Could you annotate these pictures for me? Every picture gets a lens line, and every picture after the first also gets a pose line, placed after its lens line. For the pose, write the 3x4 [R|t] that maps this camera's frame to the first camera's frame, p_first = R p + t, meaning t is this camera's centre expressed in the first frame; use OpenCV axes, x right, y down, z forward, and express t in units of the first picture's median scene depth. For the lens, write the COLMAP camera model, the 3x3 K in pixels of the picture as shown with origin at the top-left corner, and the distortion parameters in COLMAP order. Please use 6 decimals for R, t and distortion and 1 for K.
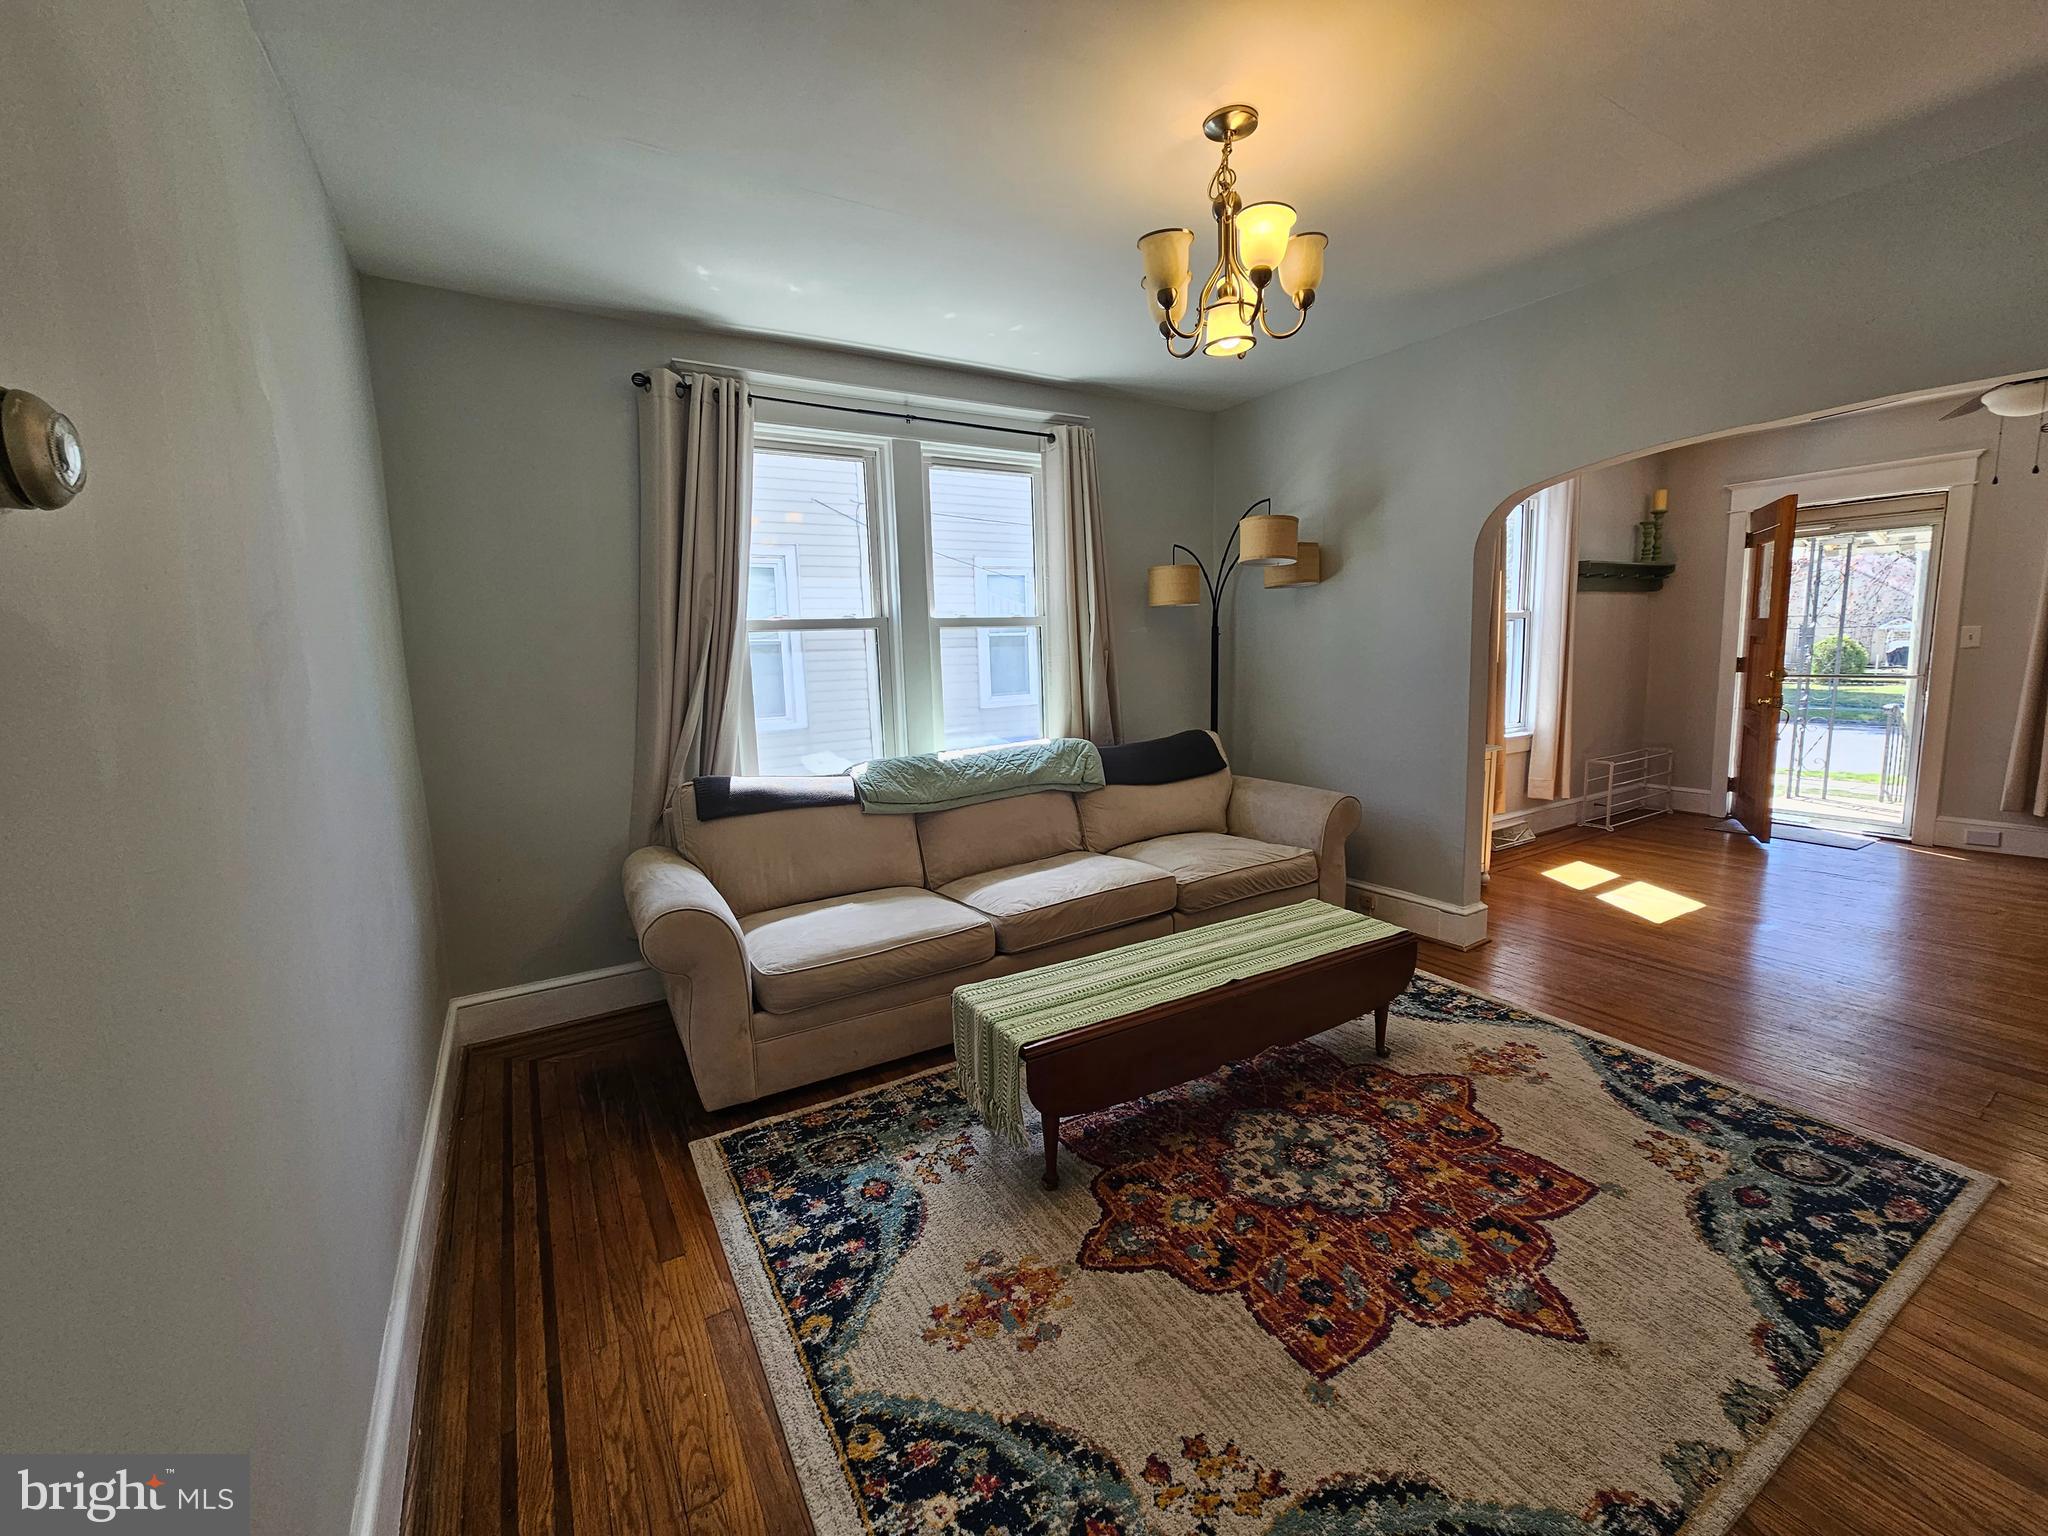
lens RADIAL K [[833.3, 0, 1028.7], [0, 833.3, 760.0], [0, 0, 1]] dist [0.000119, -0.000381]
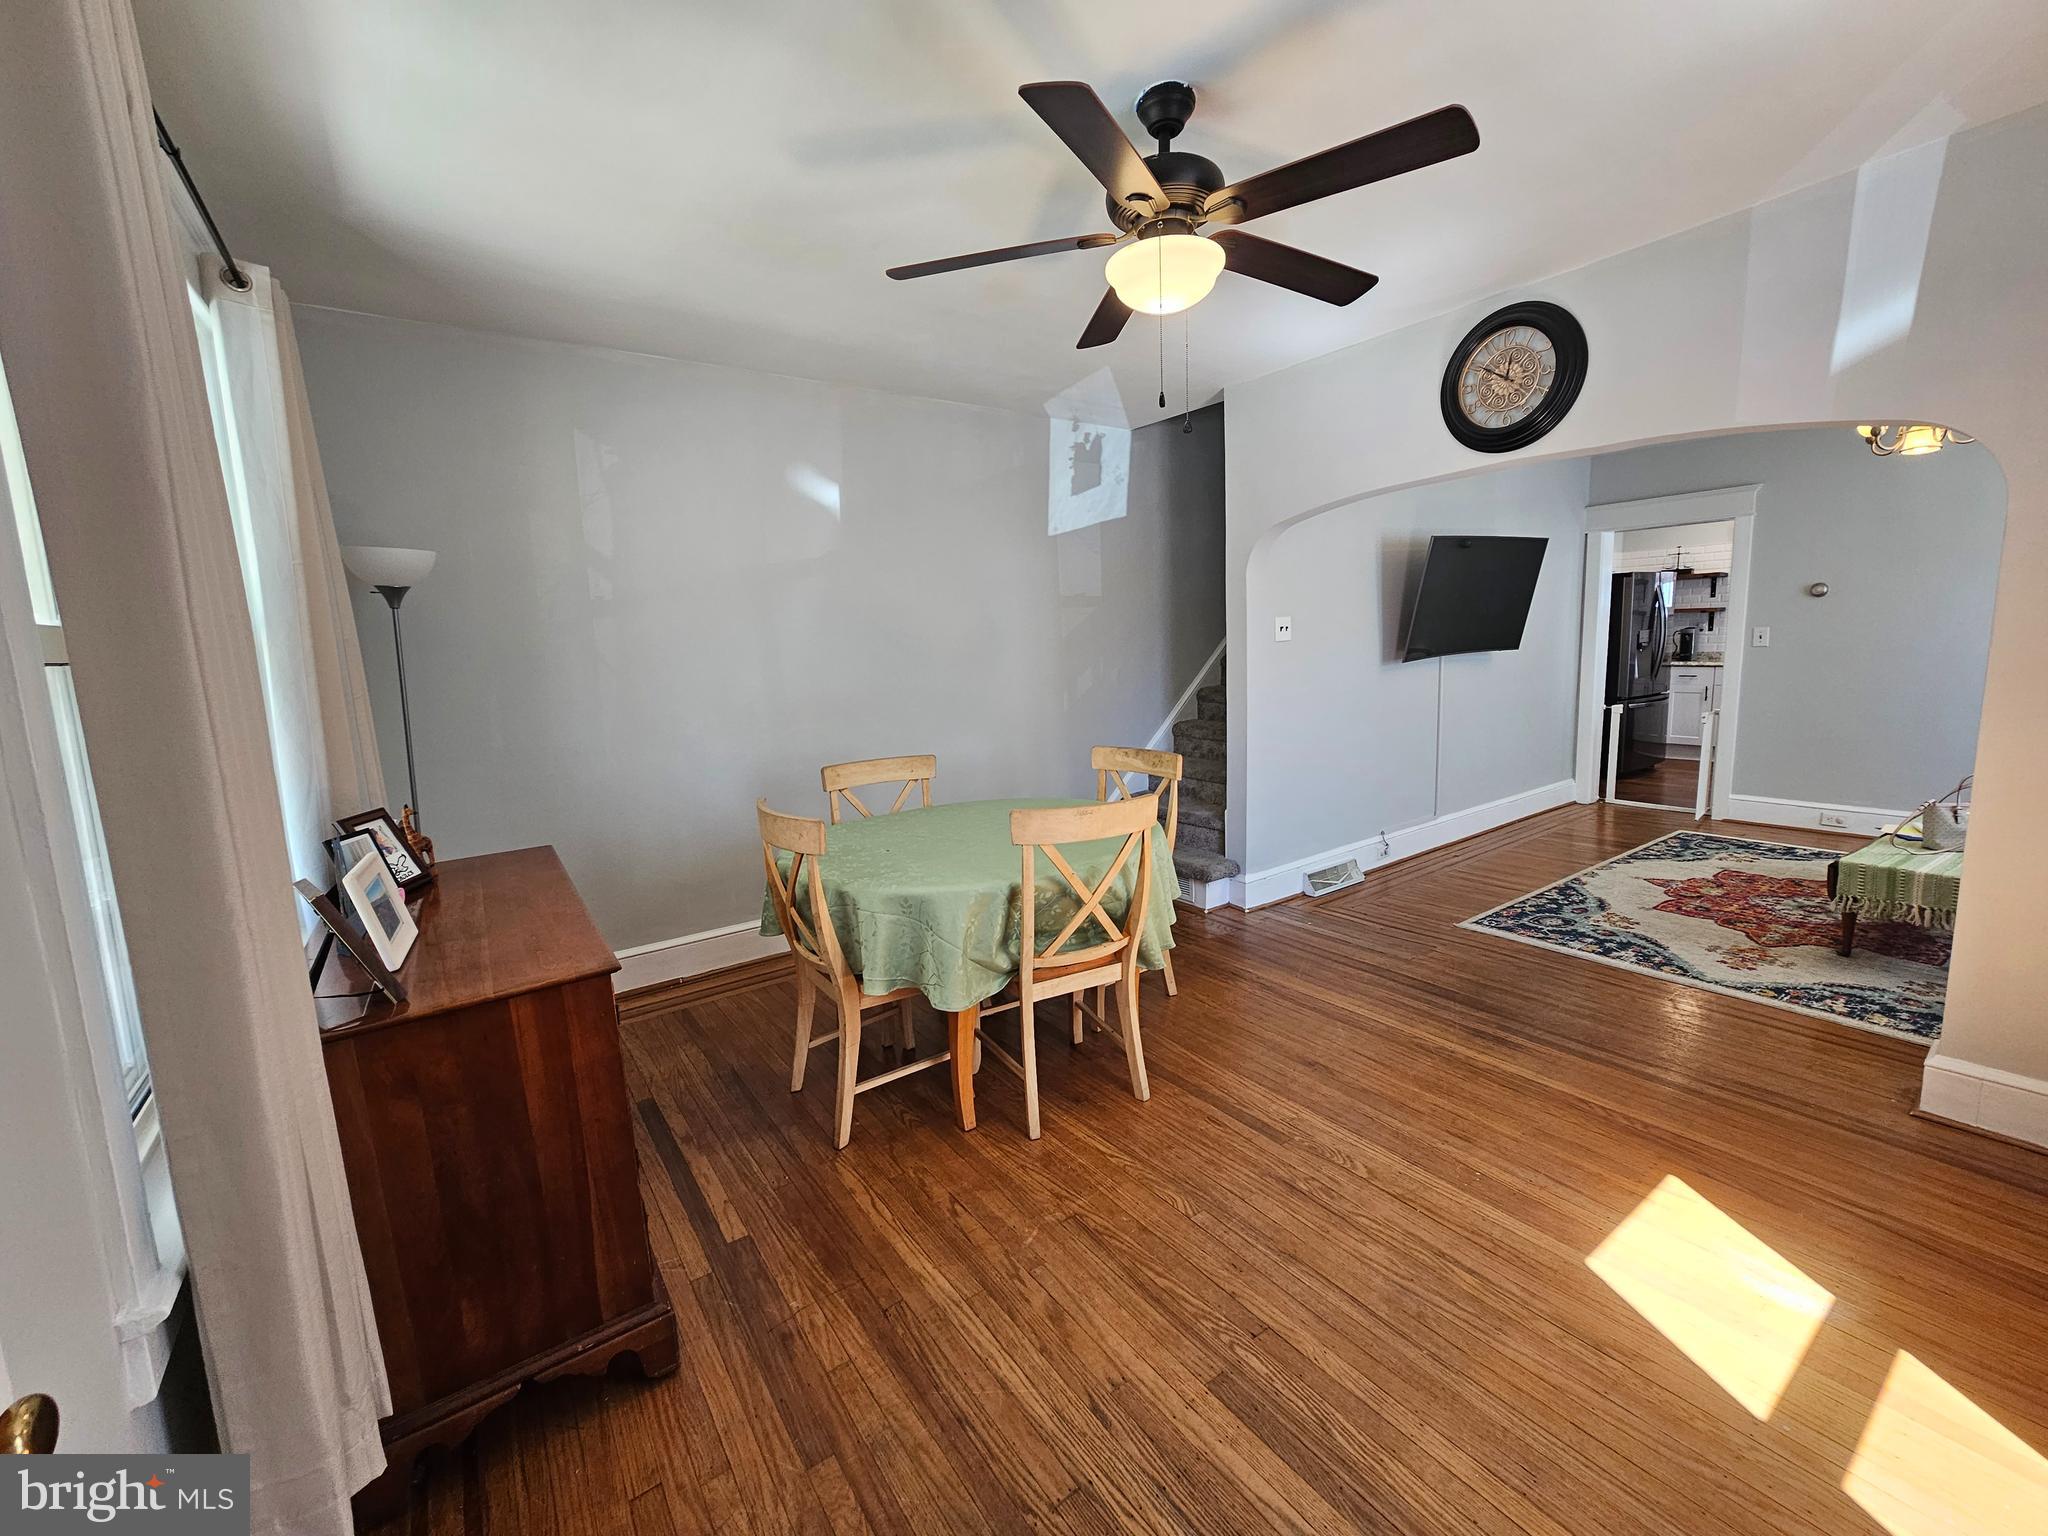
lens RADIAL K [[833.3, 0, 1031.8], [0, 833.3, 756.8], [0, 0, 1]] dist [0.000119, -0.000381]
pose [[-0.995177, 0.079661, -0.057246, 1.995817], [0.060713, 0.958539, 0.278417, -0.420591], [0.077052, 0.273599, -0.958753, 2.396078]]
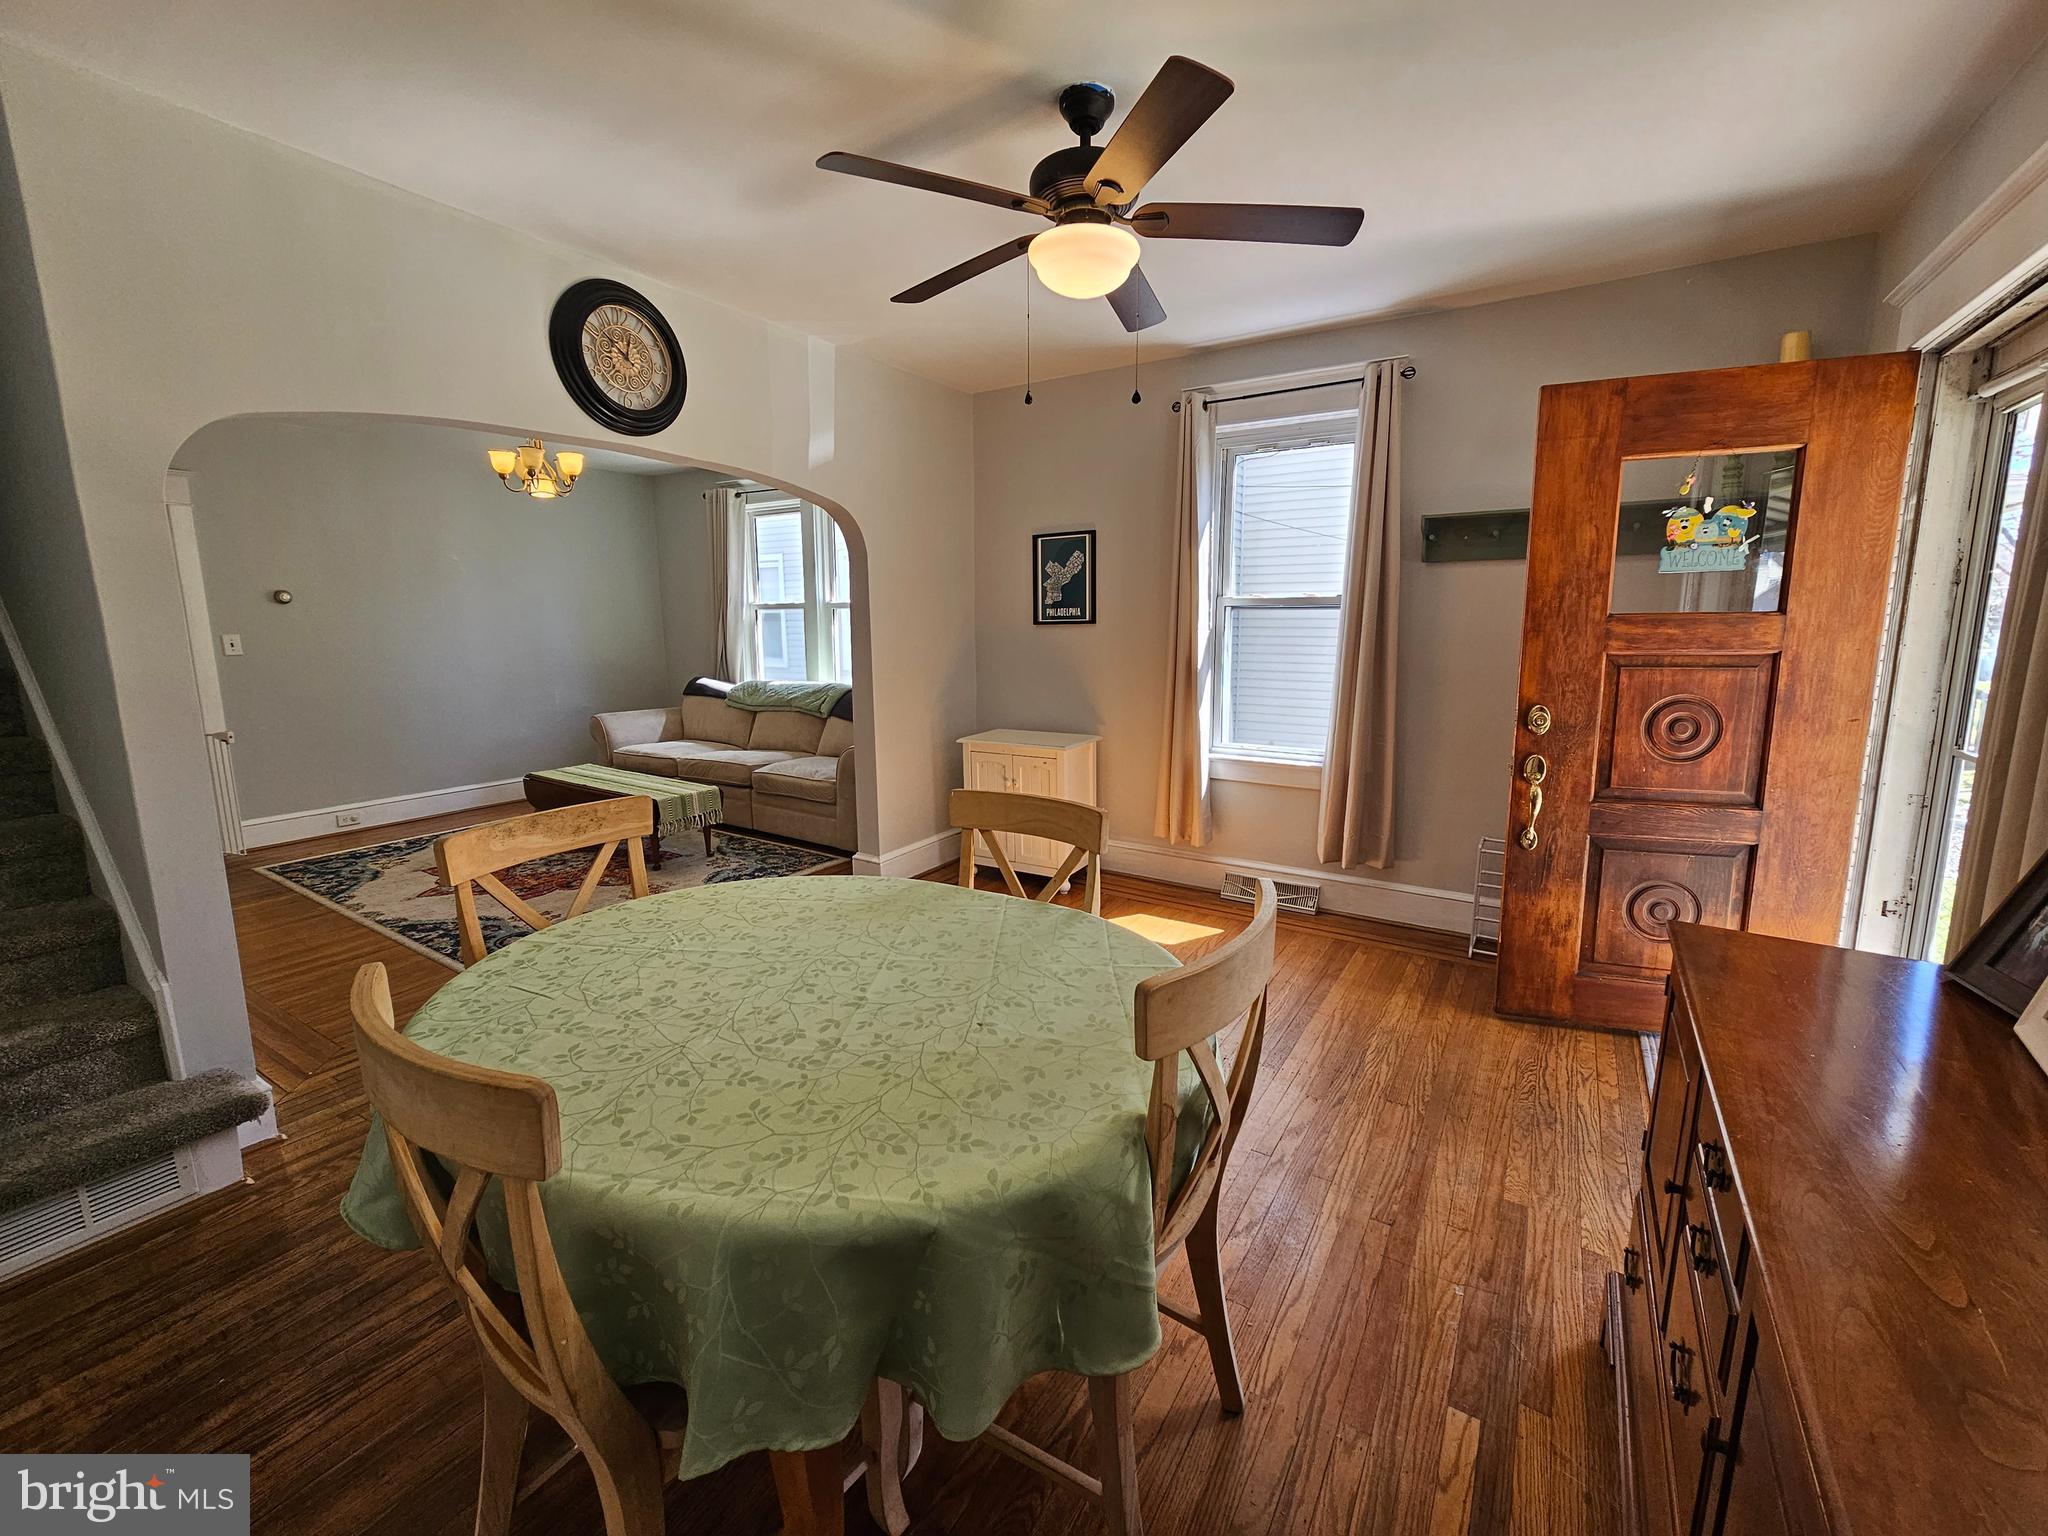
lens RADIAL K [[833.3, 0, 1026.4], [0, 833.3, 760.7], [0, 0, 1]] dist [0.000119, -0.000381]
pose [[0.436074, 0.181831, -0.881350, 2.620535], [-0.133507, 0.981608, 0.136459, -0.235367], [0.889953, 0.058160, 0.452329, 1.050196]]
